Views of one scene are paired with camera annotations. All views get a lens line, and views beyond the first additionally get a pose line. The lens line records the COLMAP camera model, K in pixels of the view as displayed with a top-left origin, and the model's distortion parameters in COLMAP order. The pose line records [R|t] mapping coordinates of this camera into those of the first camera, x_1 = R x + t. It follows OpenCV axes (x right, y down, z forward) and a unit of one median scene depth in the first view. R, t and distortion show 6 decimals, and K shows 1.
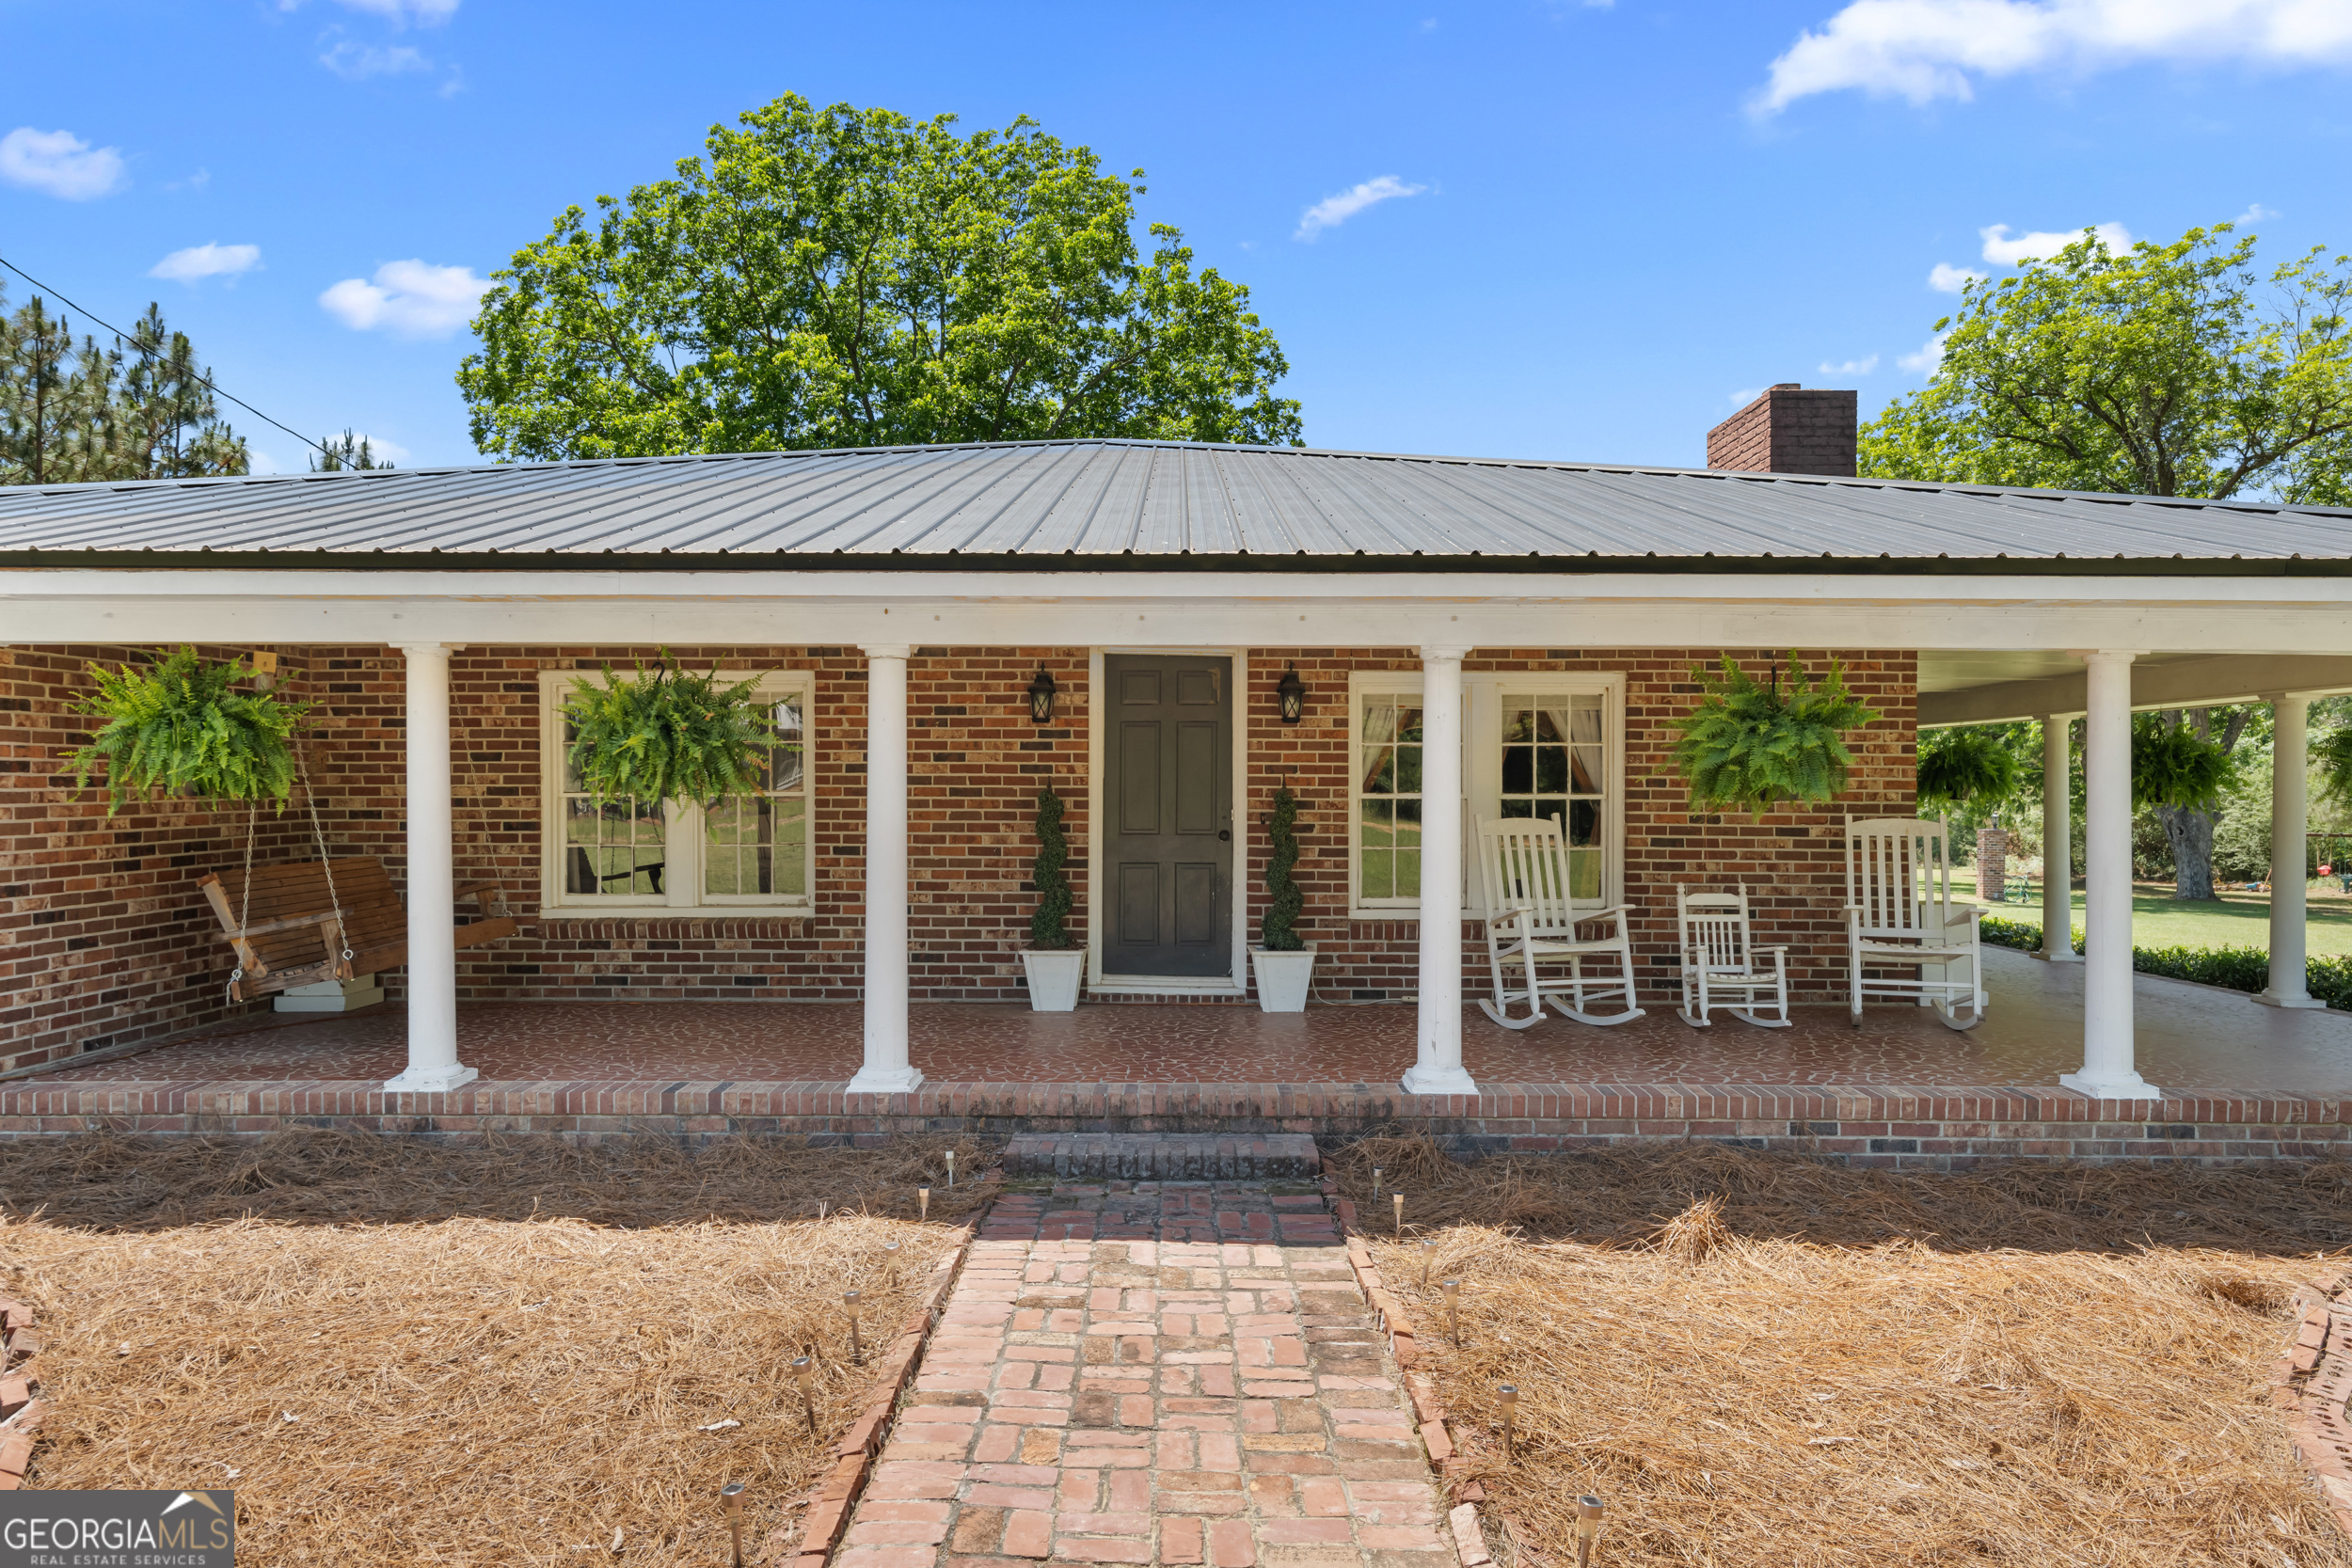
lens RADIAL K [[1498.9, 0, 1176.8], [0, 1498.9, 783.8], [0, 0, 1]] dist [0.003808, 0.000192]
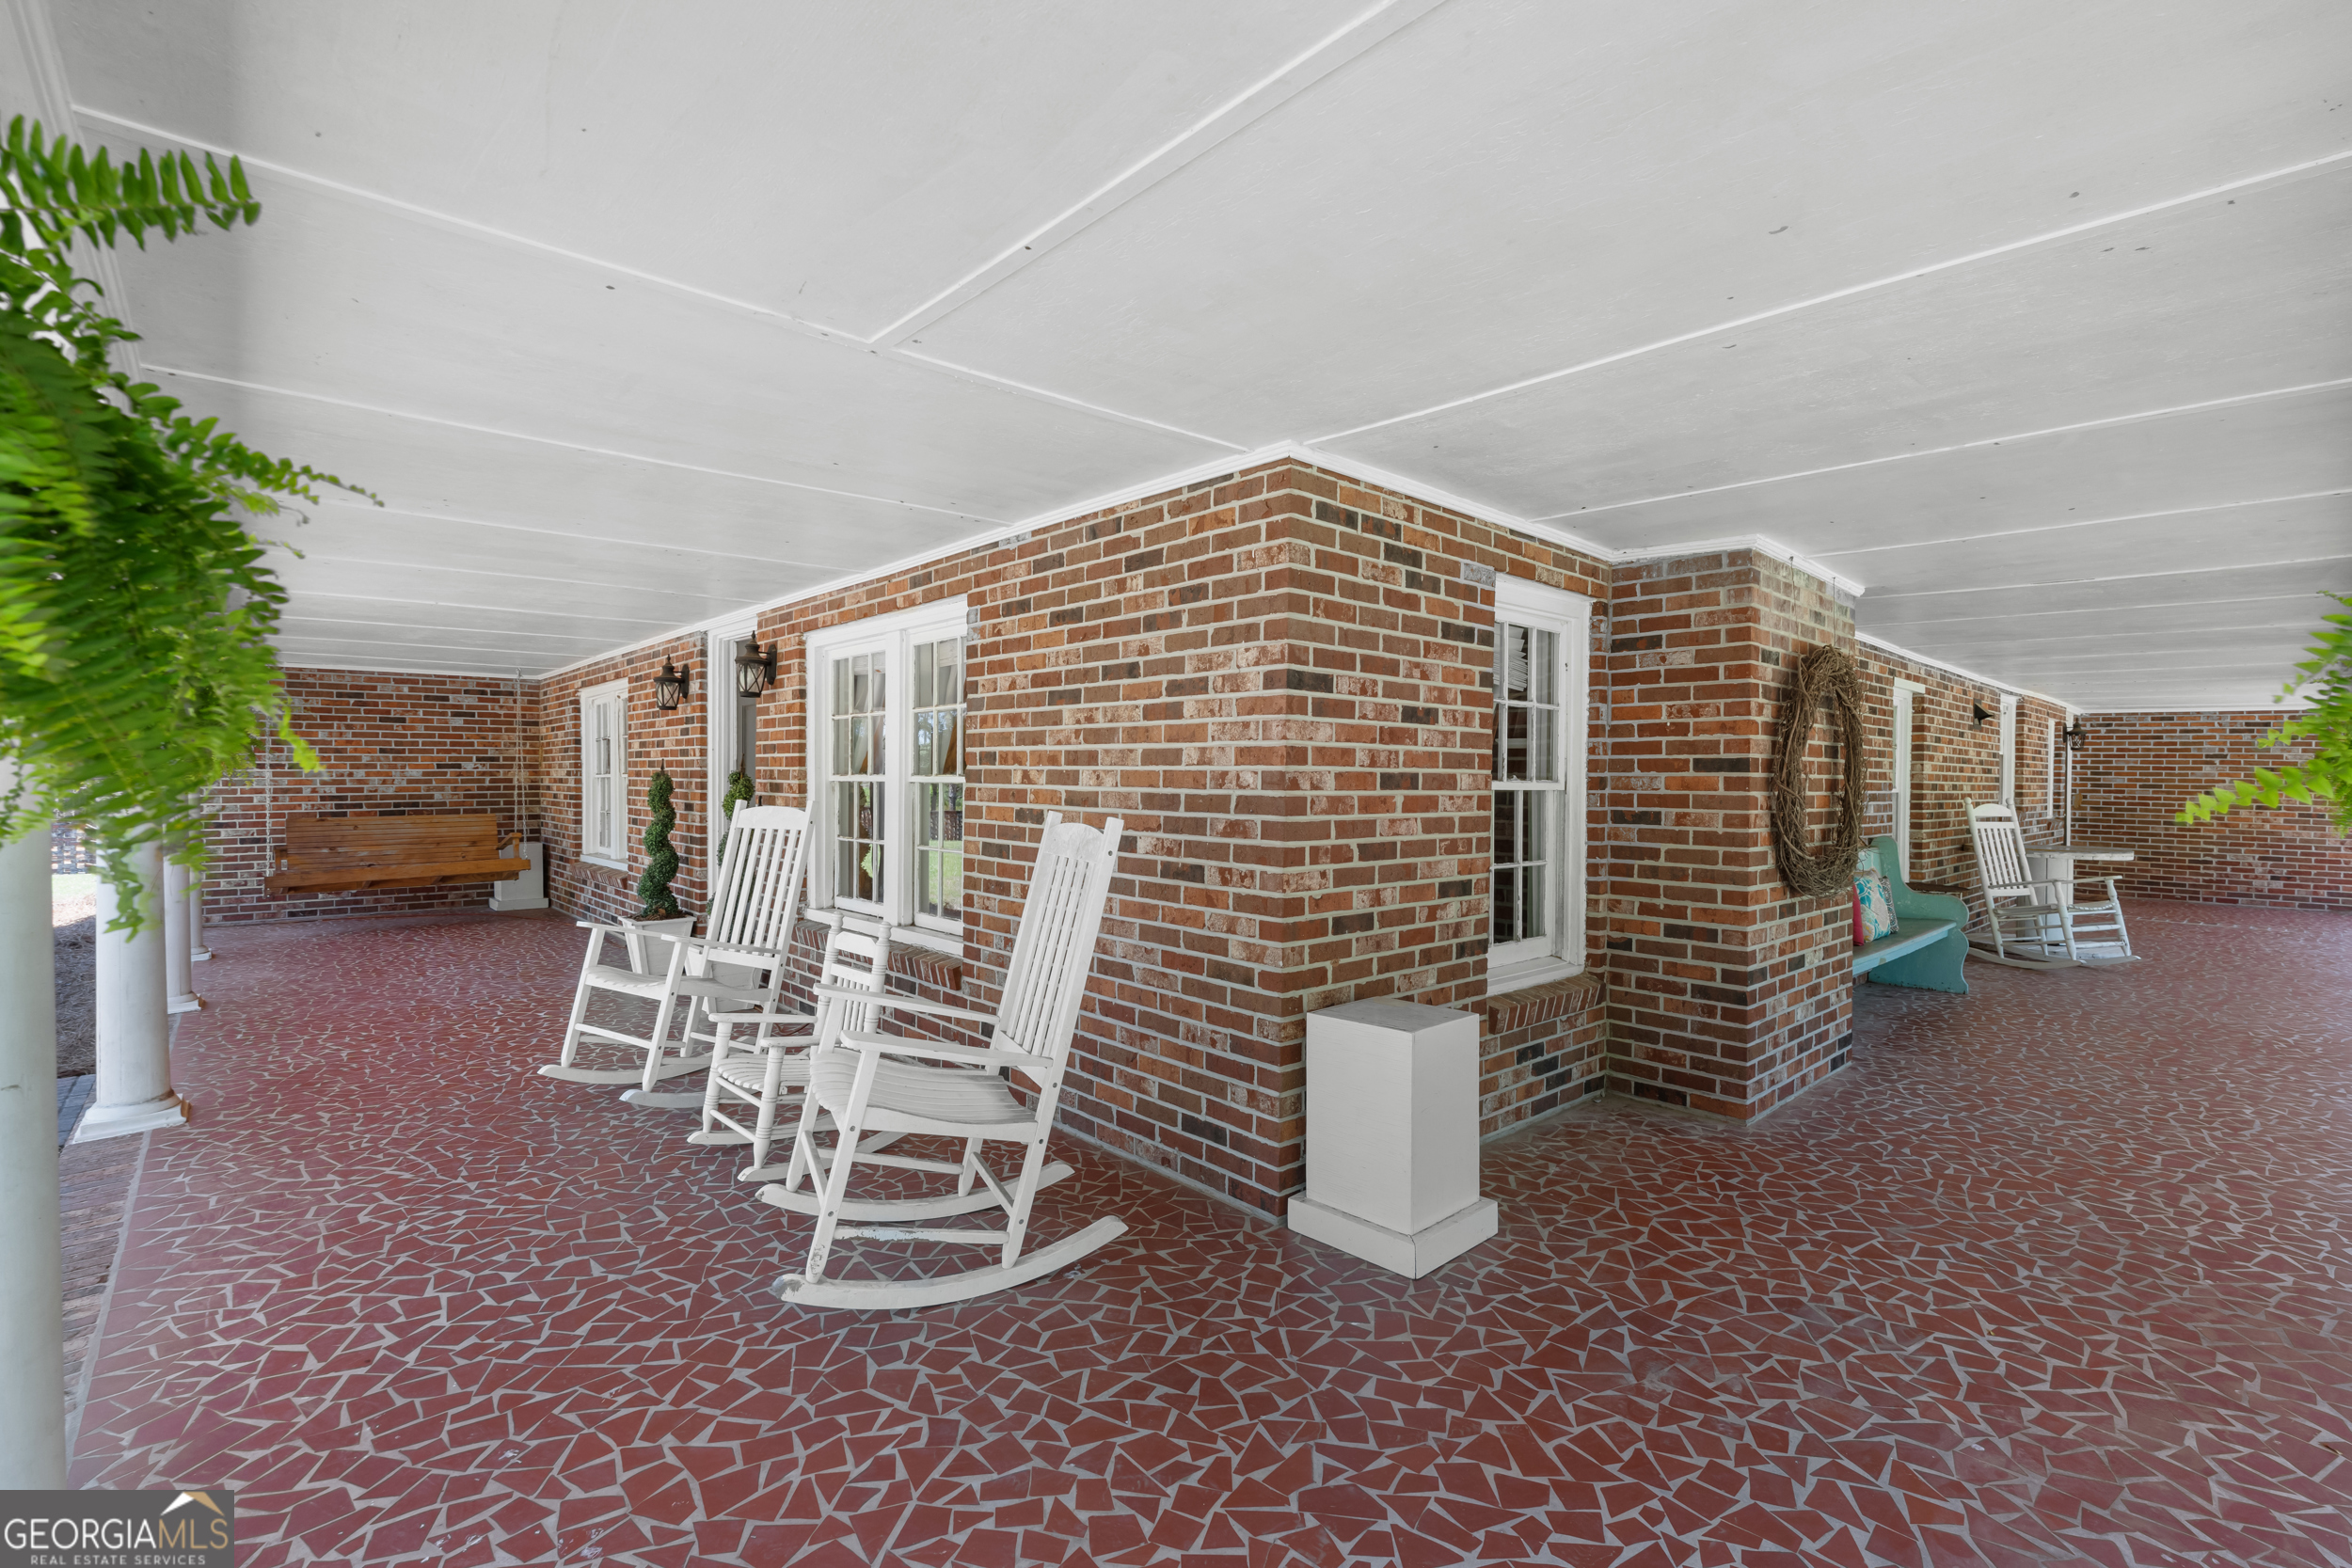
lens RADIAL K [[1030.3, 0, 1175.4], [0, 1030.3, 785.5], [0, 0, 1]] dist [-0.000755, 0.000014]
pose [[0.669767, 0.006714, -0.742541, 0.708459], [-0.001910, 0.999971, 0.007319, 0.007926], [0.742569, -0.003484, 0.669761, 0.759384]]
